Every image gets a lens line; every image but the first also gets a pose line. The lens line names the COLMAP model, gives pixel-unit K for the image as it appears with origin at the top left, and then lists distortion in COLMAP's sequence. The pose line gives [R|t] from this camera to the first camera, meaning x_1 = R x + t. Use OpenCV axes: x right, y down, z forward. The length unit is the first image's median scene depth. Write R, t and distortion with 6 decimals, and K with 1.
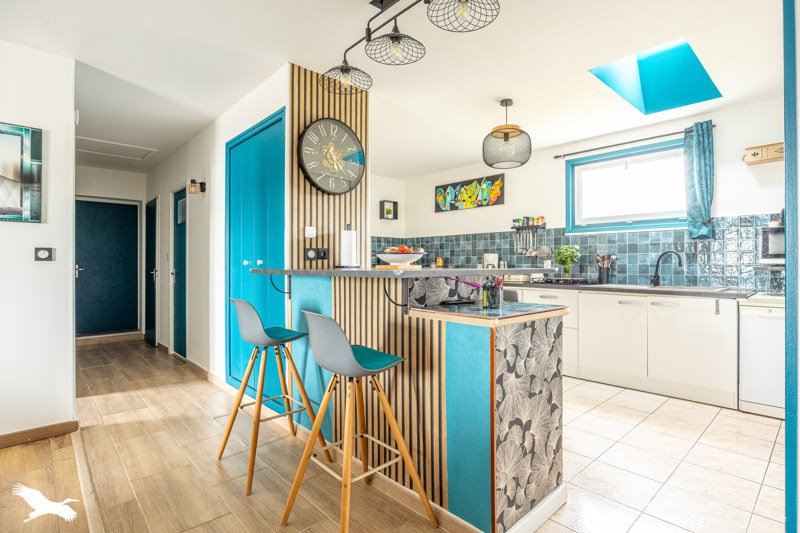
lens RADIAL K [[403.7, 0, 400.0], [0, 403.7, 266.5], [0, 0, 1]] dist [0.000039, -0.000043]
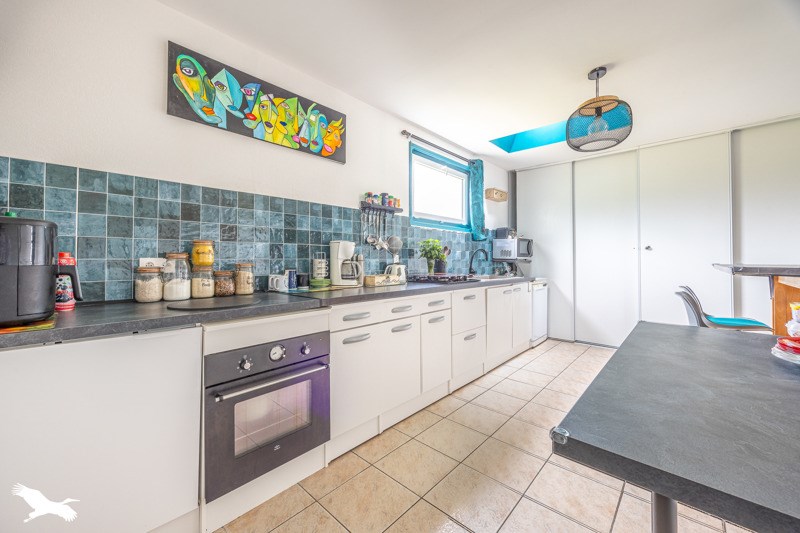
lens RADIAL K [[313.7, 0, 398.6], [0, 313.7, 252.4], [0, 0, 1]] dist [-0.000187, -0.000022]
pose [[-0.071718, 0.018444, 0.997254, -0.223934], [-0.001168, 0.999827, -0.018575, -0.006930], [-0.997424, -0.002497, -0.071684, 0.910419]]
